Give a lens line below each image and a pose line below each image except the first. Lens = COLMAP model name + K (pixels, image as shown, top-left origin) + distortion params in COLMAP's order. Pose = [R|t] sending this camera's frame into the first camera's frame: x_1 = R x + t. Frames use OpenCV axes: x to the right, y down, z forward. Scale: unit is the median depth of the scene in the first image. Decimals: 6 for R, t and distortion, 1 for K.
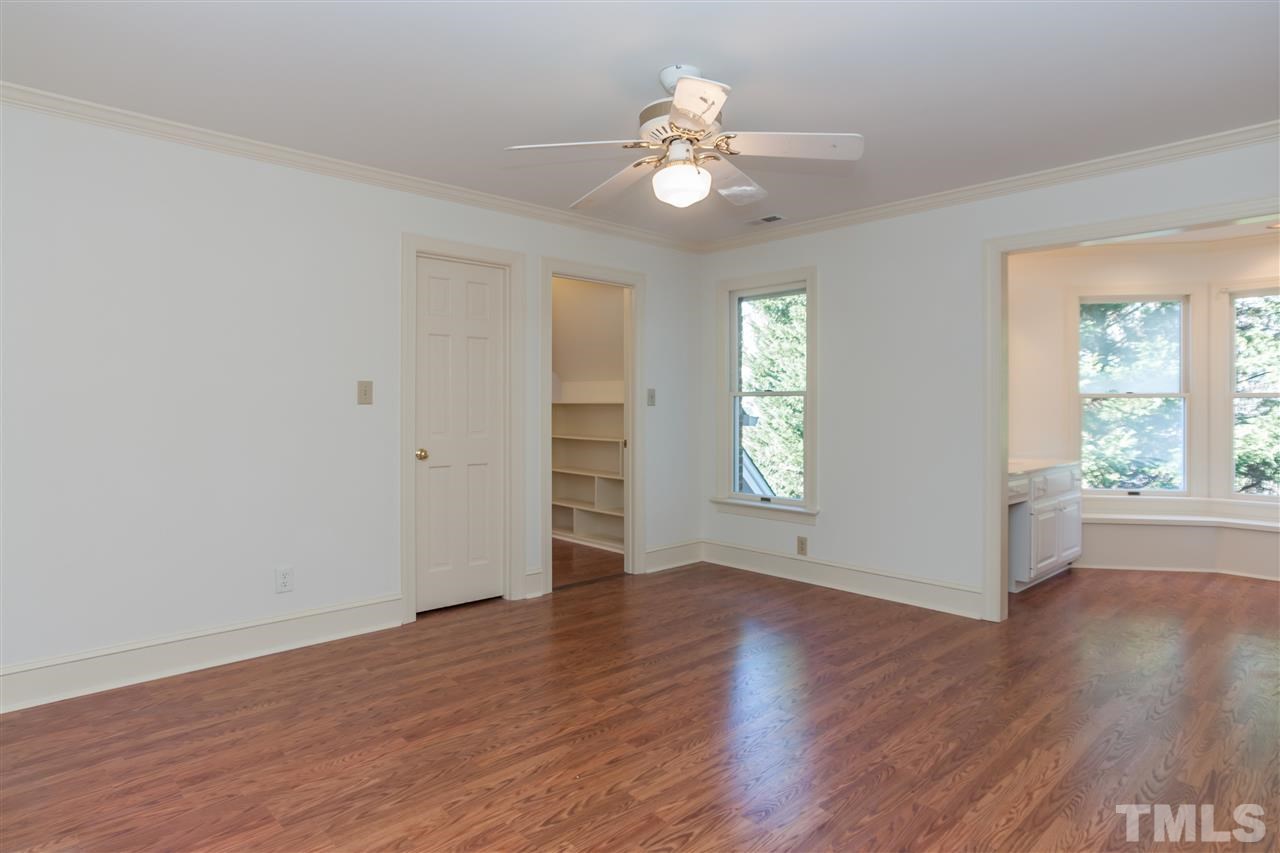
lens RADIAL K [[719.6, 0, 640.0], [0, 719.6, 426.5], [0, 0, 1]] dist [-0.003046, -0.000119]
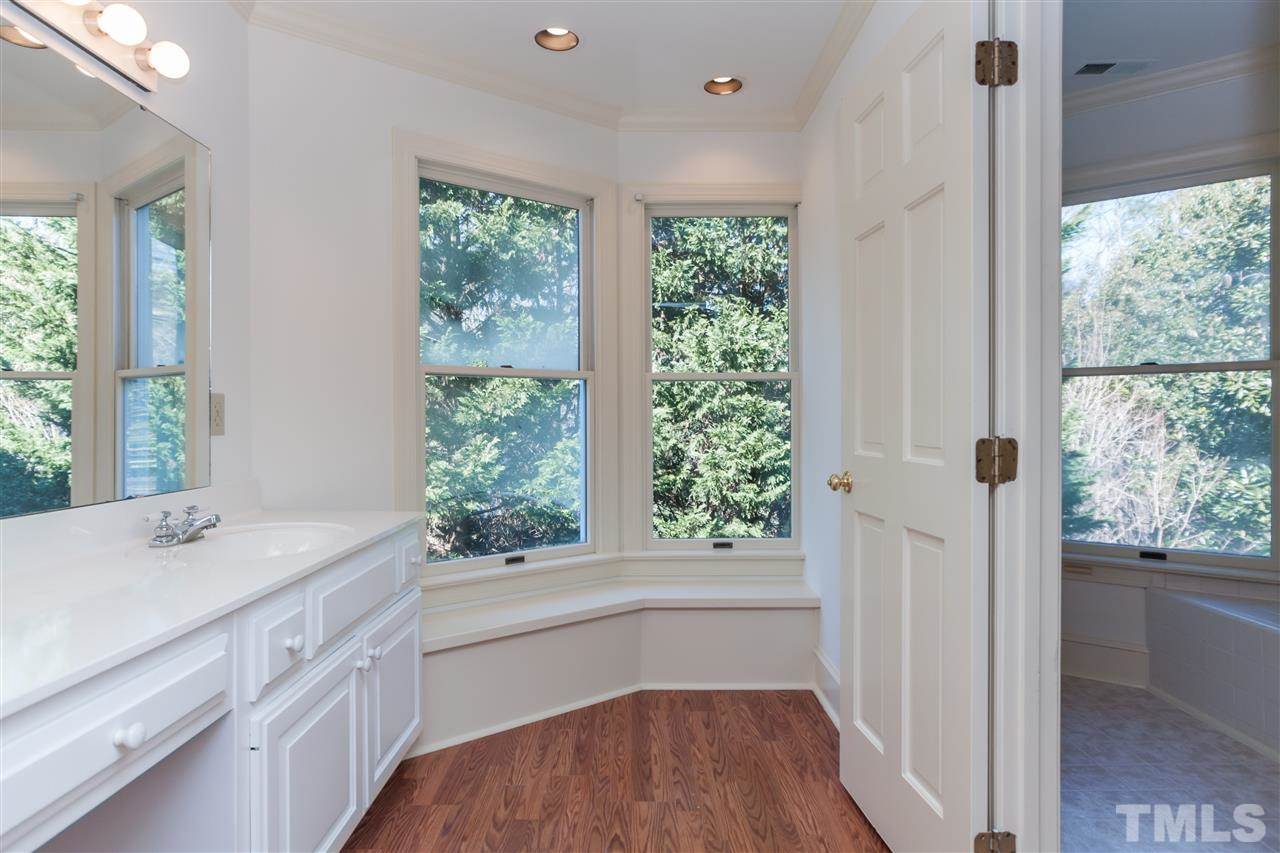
lens RADIAL K [[719.6, 0, 640.0], [0, 719.6, 426.5], [0, 0, 1]] dist [-0.003046, -0.000119]
pose [[0.678627, -0.002101, 0.734480, 0.257733], [0.010746, 0.999917, -0.007069, 0.000655], [-0.734405, 0.012690, 0.678593, 0.408134]]
